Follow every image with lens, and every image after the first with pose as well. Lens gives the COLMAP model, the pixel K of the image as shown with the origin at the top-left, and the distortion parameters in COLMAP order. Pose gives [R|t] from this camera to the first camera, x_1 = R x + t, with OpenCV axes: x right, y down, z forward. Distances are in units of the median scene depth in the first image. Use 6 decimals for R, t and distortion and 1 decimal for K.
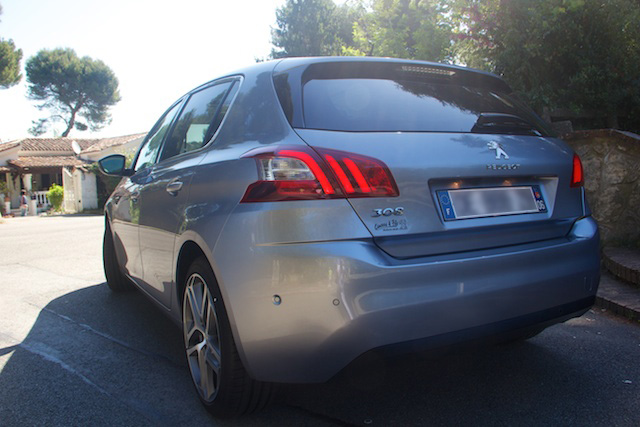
lens RADIAL K [[535.7, 0, 320.0], [0, 535.7, 213.5], [0, 0, 1]] dist [-0.163996, 0.117460]
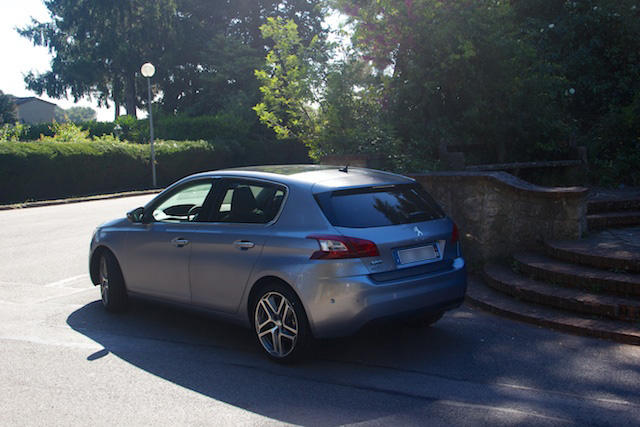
lens RADIAL K [[764.9, 0, 320.0], [0, 764.9, 213.5], [0, 0, 1]] dist [0.003399, -0.002224]
pose [[0.969998, -0.015330, 0.242629, -0.730576], [0.011867, 0.999806, 0.015727, -0.216940], [-0.242823, -0.012376, 0.969992, -1.754258]]
